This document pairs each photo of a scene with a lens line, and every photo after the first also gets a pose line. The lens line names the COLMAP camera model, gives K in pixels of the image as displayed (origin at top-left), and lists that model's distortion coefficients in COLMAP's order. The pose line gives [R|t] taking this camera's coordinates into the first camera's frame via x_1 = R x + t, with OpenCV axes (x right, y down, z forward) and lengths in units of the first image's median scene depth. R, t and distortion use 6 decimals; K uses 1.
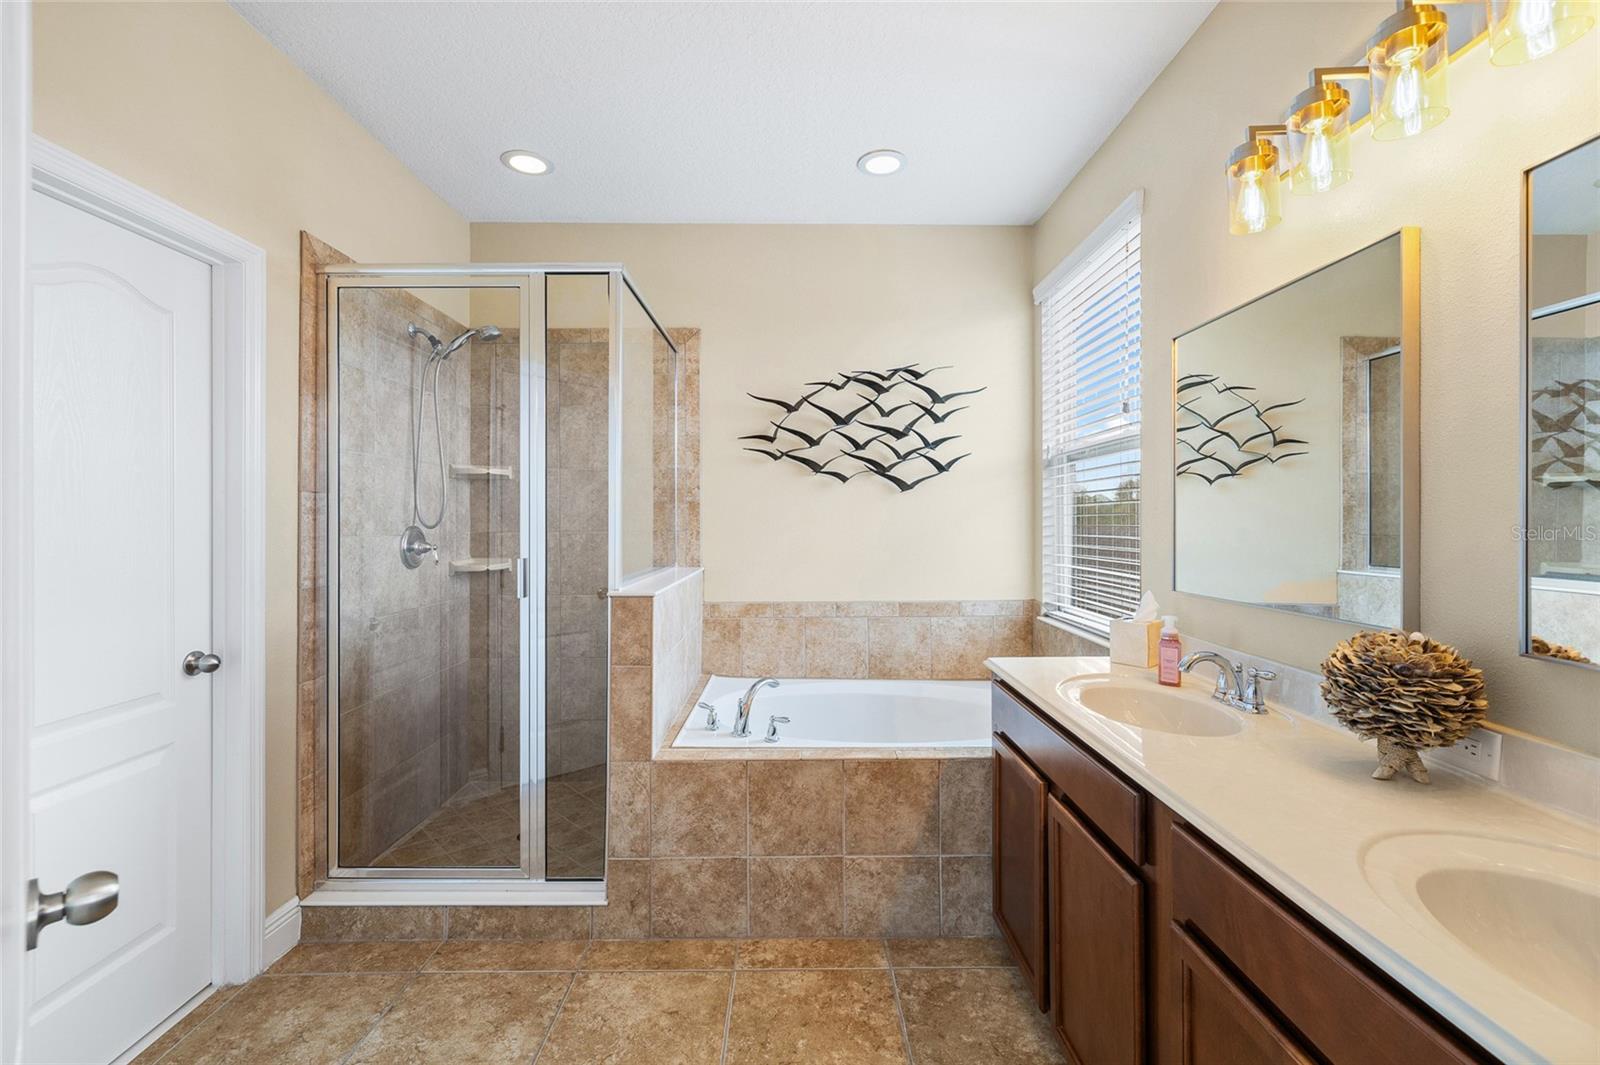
lens RADIAL K [[678.3, 0, 806.6], [0, 678.3, 516.7], [0, 0, 1]] dist [0.001252, 0.000063]
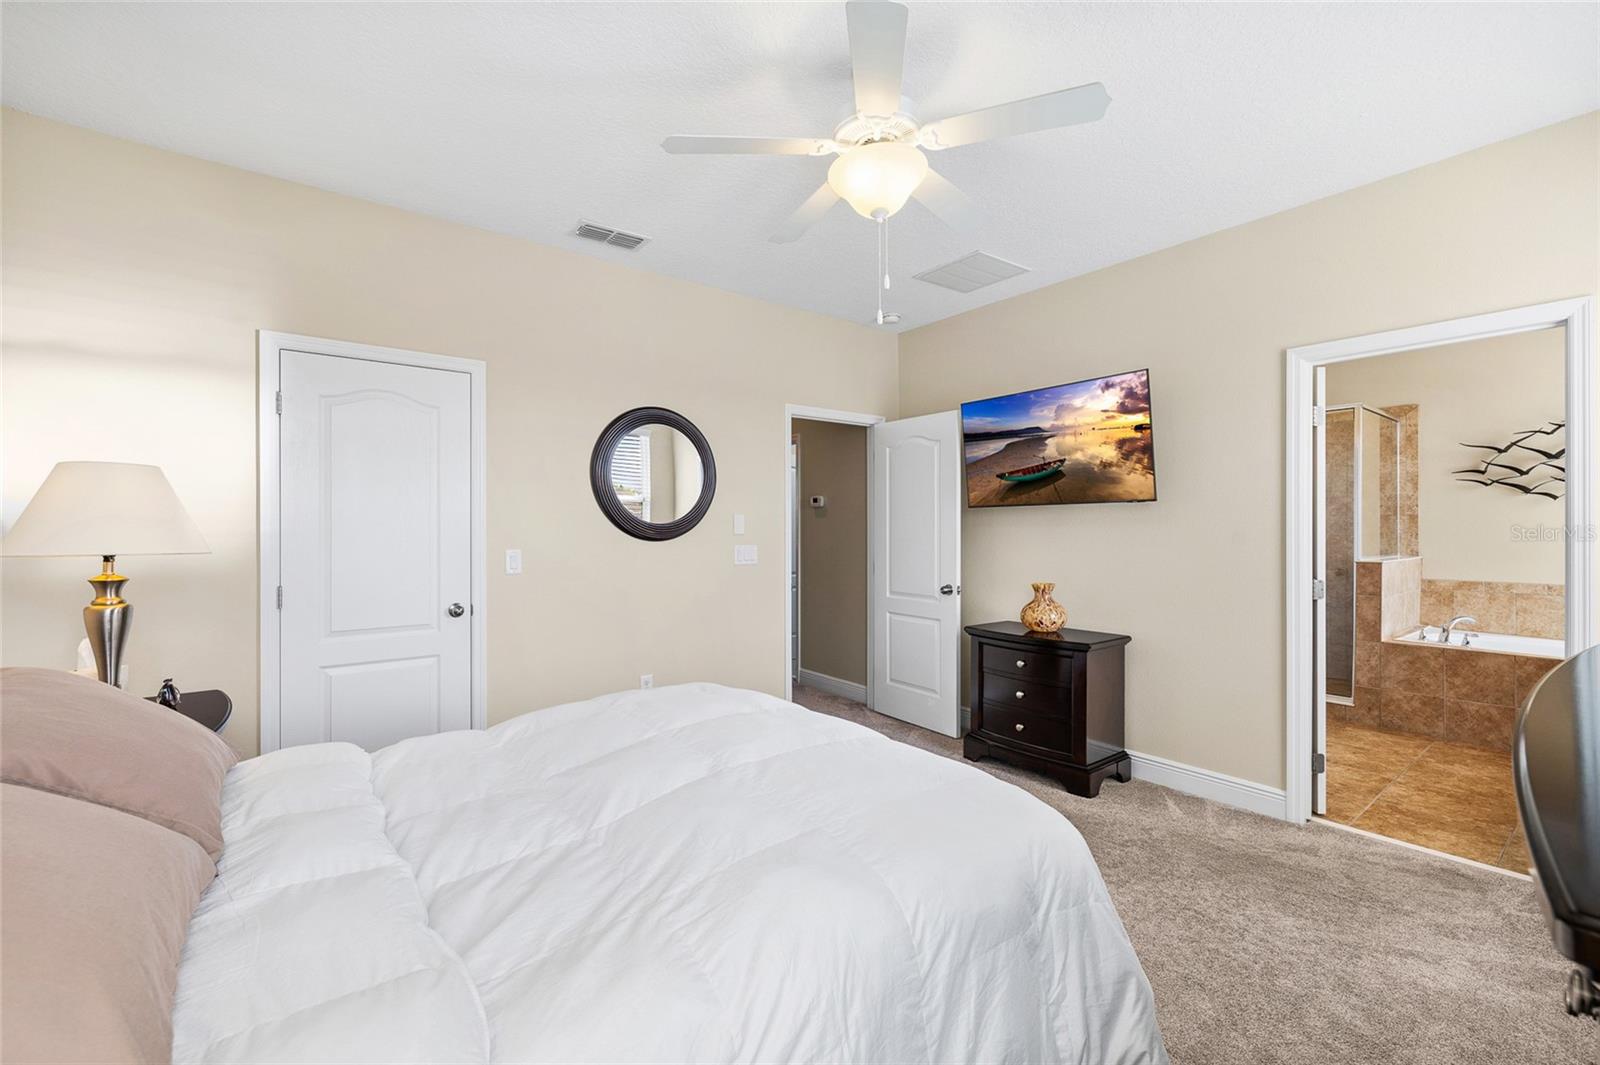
lens RADIAL K [[772.8, 0, 703.1], [0, 772.8, 528.0], [0, 0, 1]] dist [-0.001221, -0.000249]
pose [[0.594786, -0.000317, -0.803884, 0.422780], [0.004641, 0.999985, 0.003040, -0.006465], [0.803871, -0.005539, 0.594778, -2.005063]]
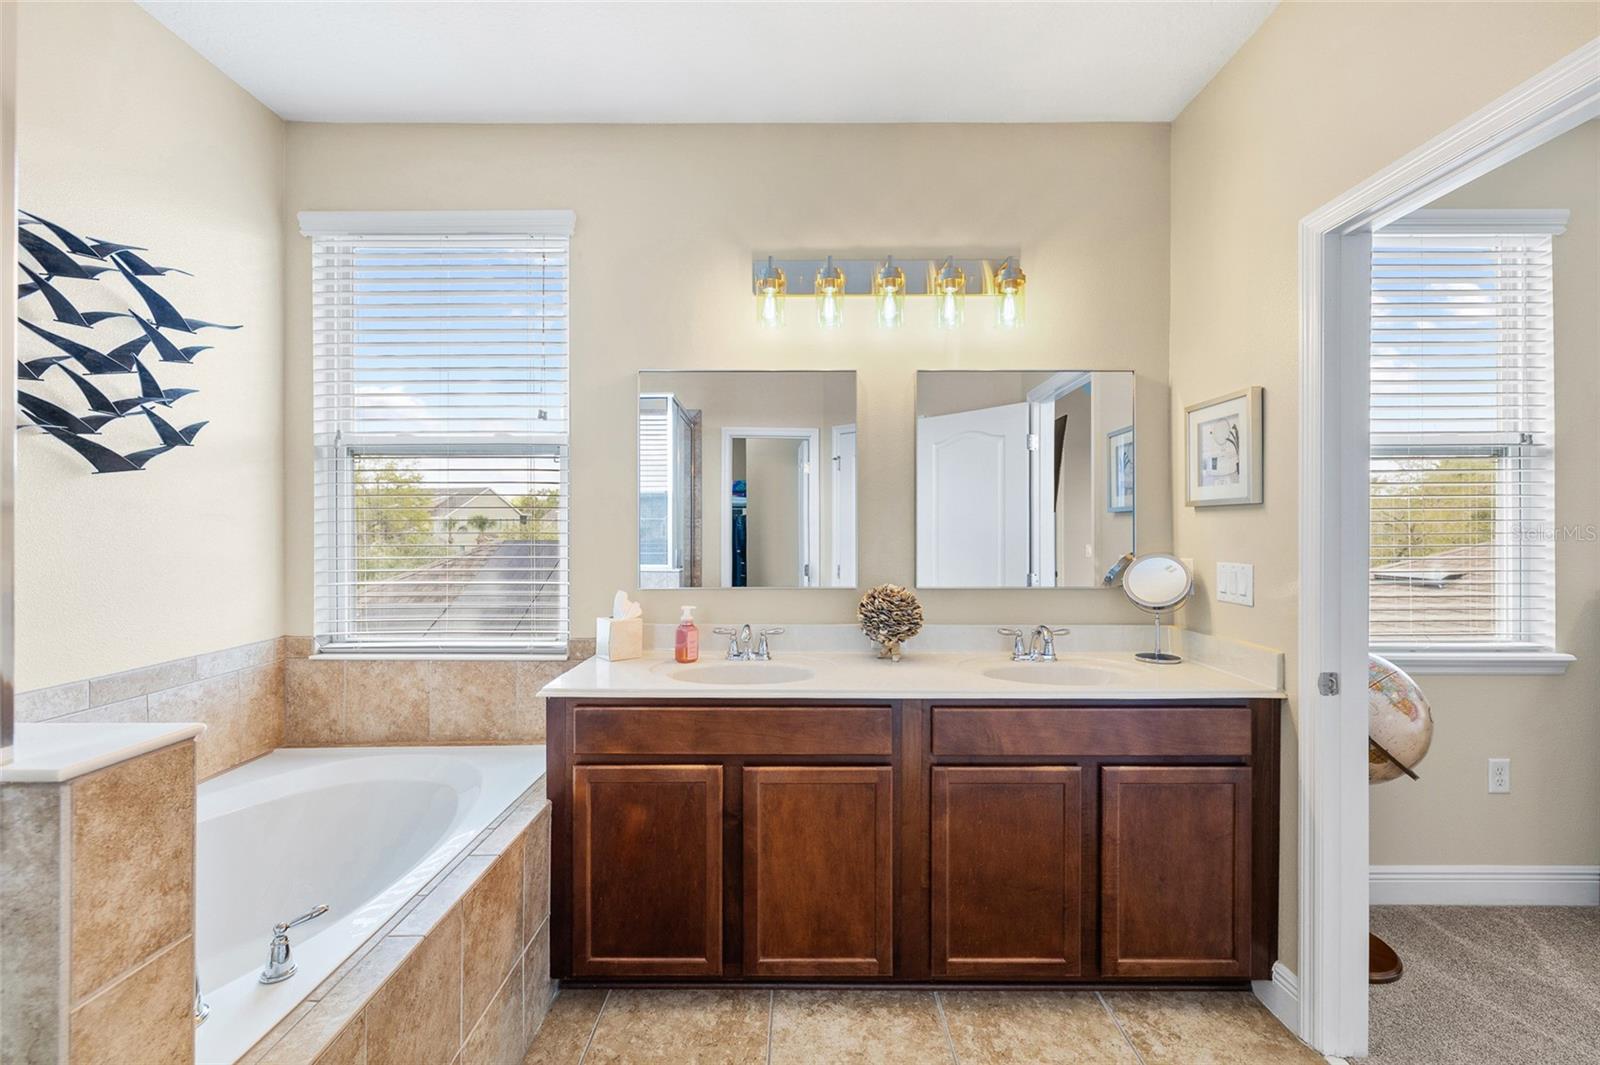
lens RADIAL K [[670.5, 0, 796.6], [0, 670.5, 524.6], [0, 0, 1]] dist [0.000861, -0.000031]
pose [[0.014132, 0.006286, 0.999880, -0.556981], [-0.008063, 0.999948, -0.006172, 0.004988], [-0.999868, -0.007974, 0.014182, 0.651626]]
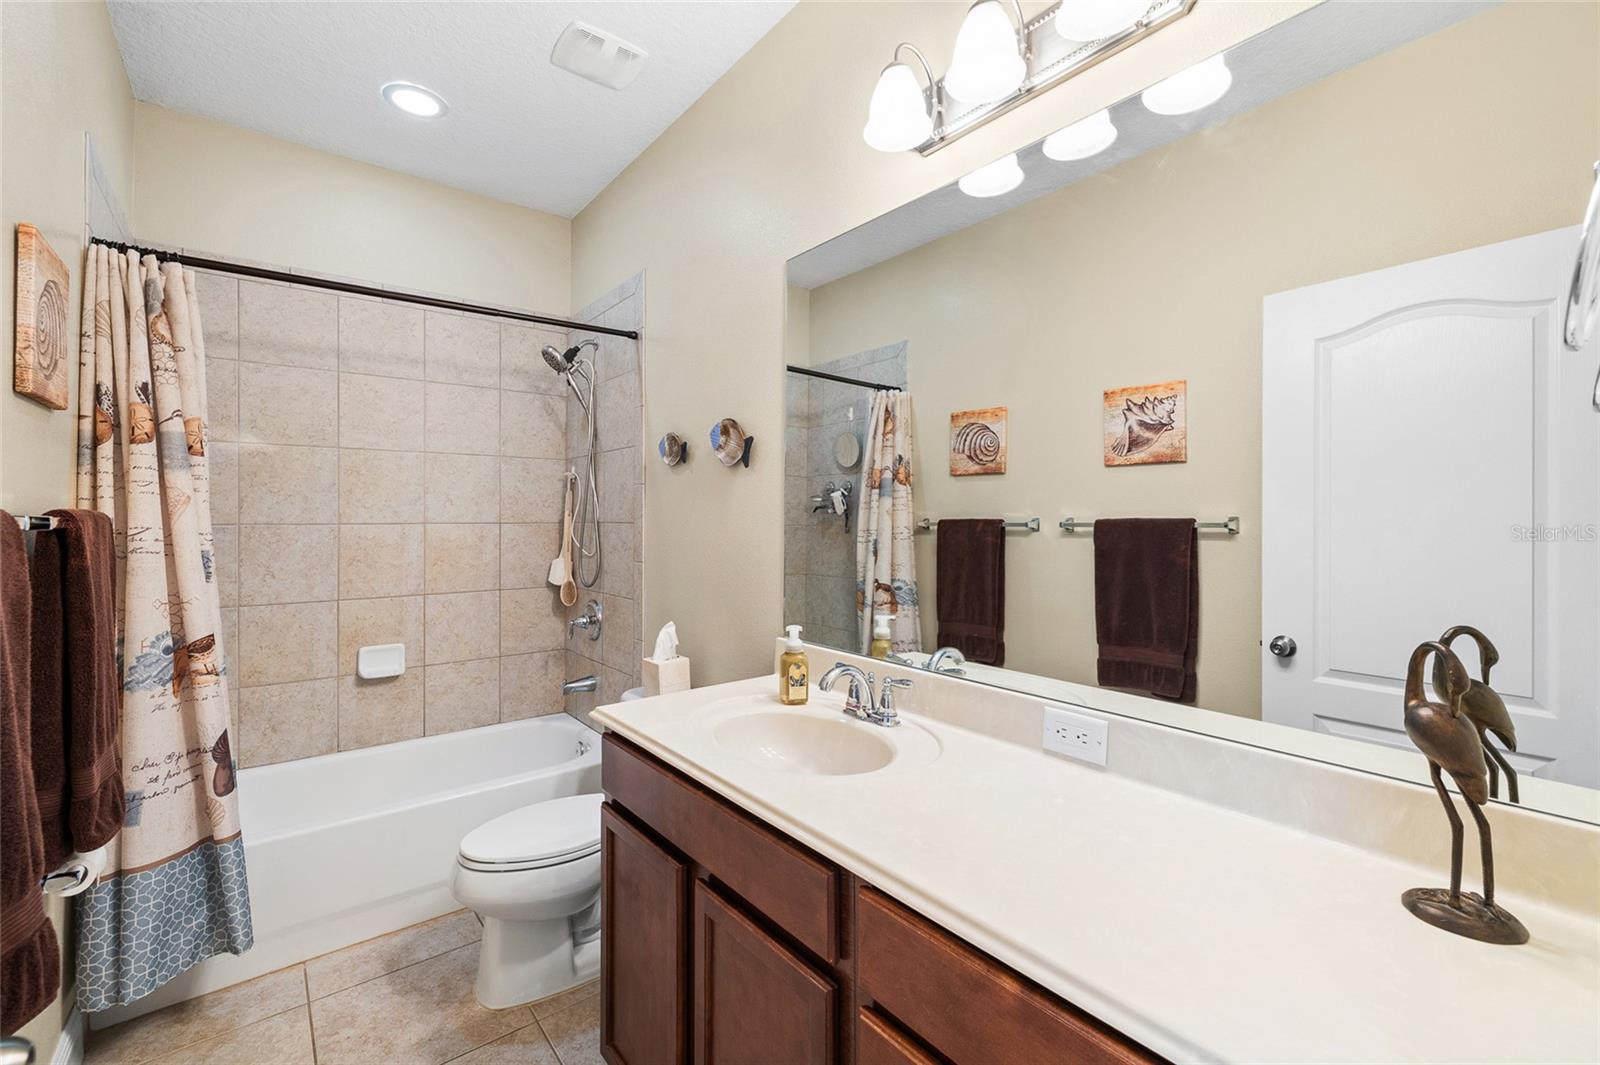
lens RADIAL K [[678.3, 0, 806.6], [0, 678.3, 516.7], [0, 0, 1]] dist [0.001252, 0.000063]
pose [[0.786676, 0.001888, 0.617364, -0.008386], [-0.004799, 0.999984, 0.003057, -0.001098], [-0.617348, -0.005367, 0.786672, 0.238111]]
